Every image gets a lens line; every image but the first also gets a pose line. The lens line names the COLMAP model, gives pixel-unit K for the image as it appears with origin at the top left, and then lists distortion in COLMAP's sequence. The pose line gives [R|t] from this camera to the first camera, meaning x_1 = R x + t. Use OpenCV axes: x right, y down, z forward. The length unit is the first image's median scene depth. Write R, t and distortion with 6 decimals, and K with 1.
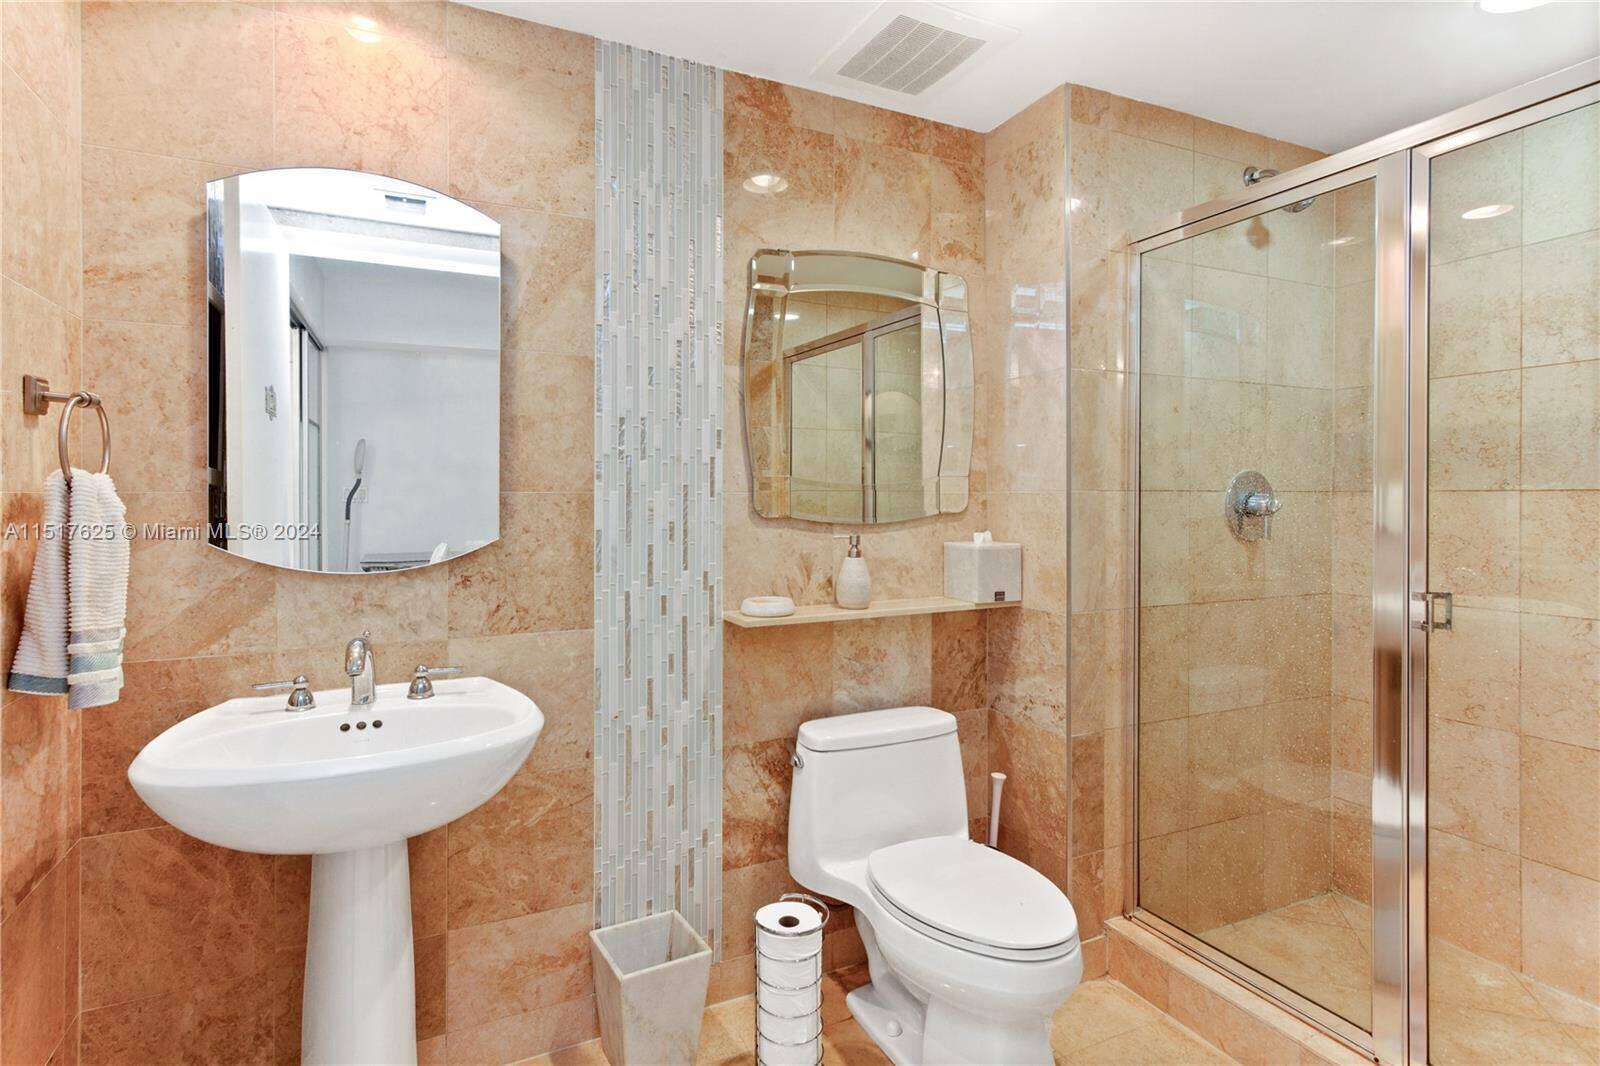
lens RADIAL K [[828.4, 0, 800.0], [0, 828.4, 533.0], [0, 0, 1]] dist [0.000521, 0.001021]
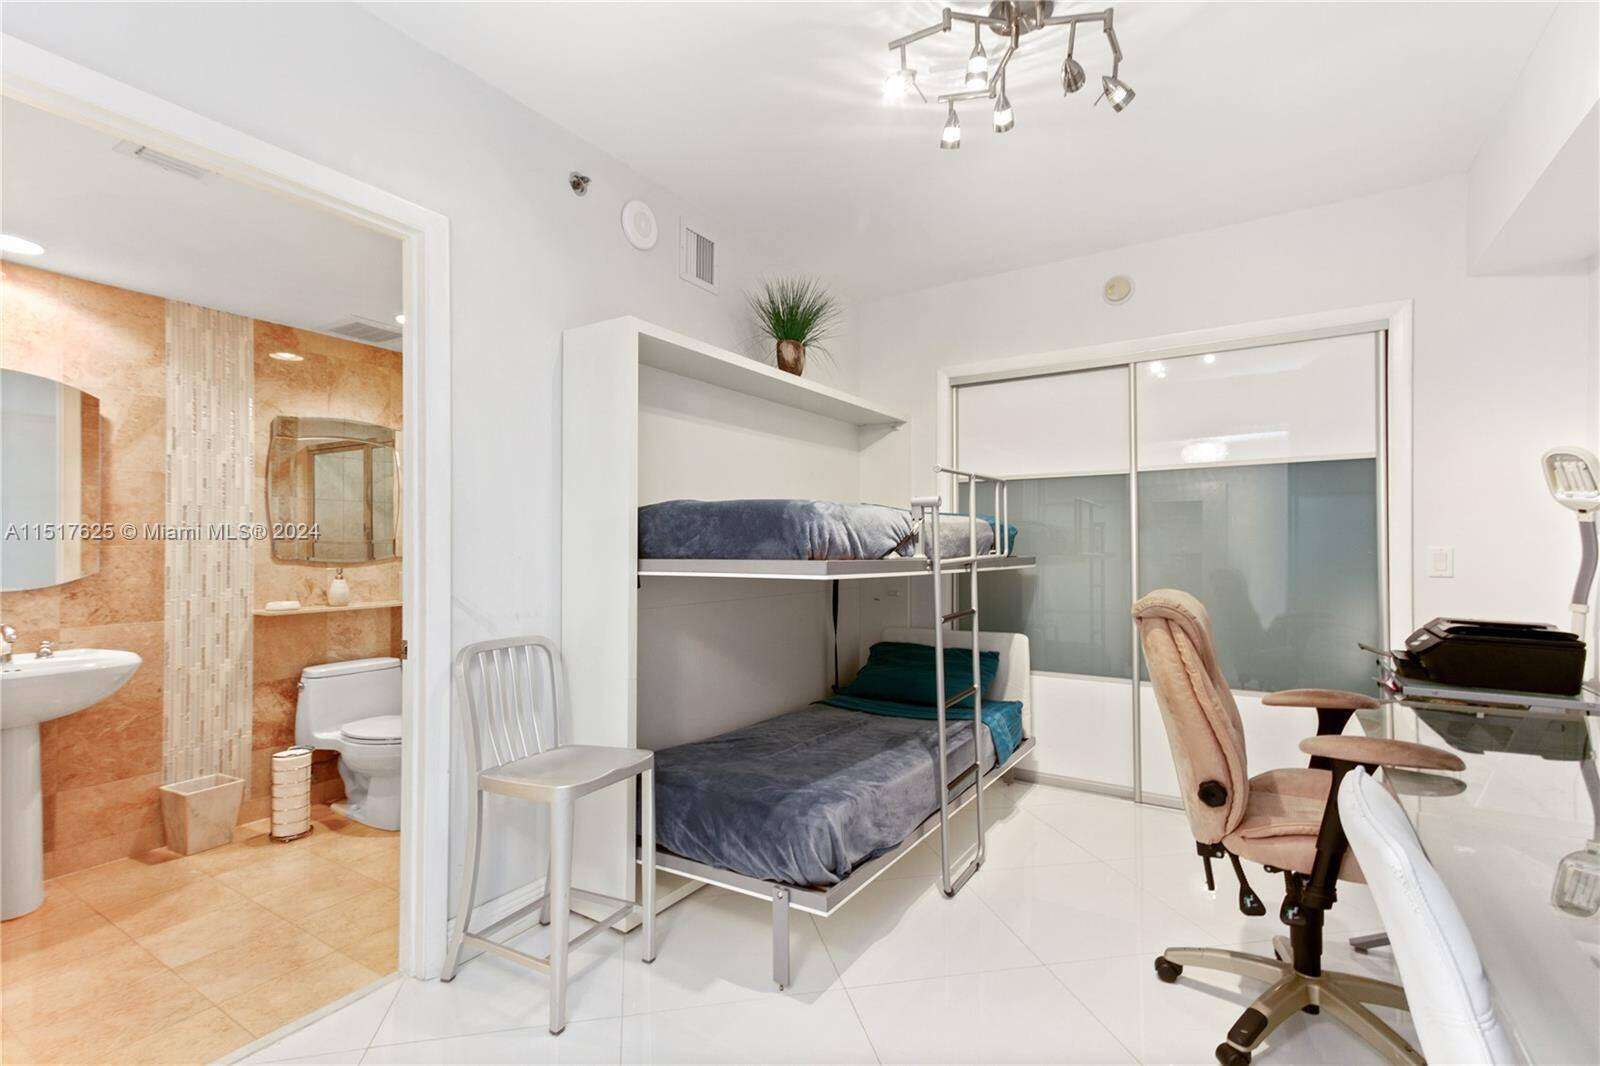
lens RADIAL K [[748.2, 0, 792.6], [0, 748.2, 550.6], [0, 0, 1]] dist [0.024887, 0.000834]
pose [[0.865638, 0.000125, 0.500670, 0.107025], [0.014479, 0.999575, -0.025283, 0.022894], [-0.500461, 0.029135, 0.865269, -1.125187]]
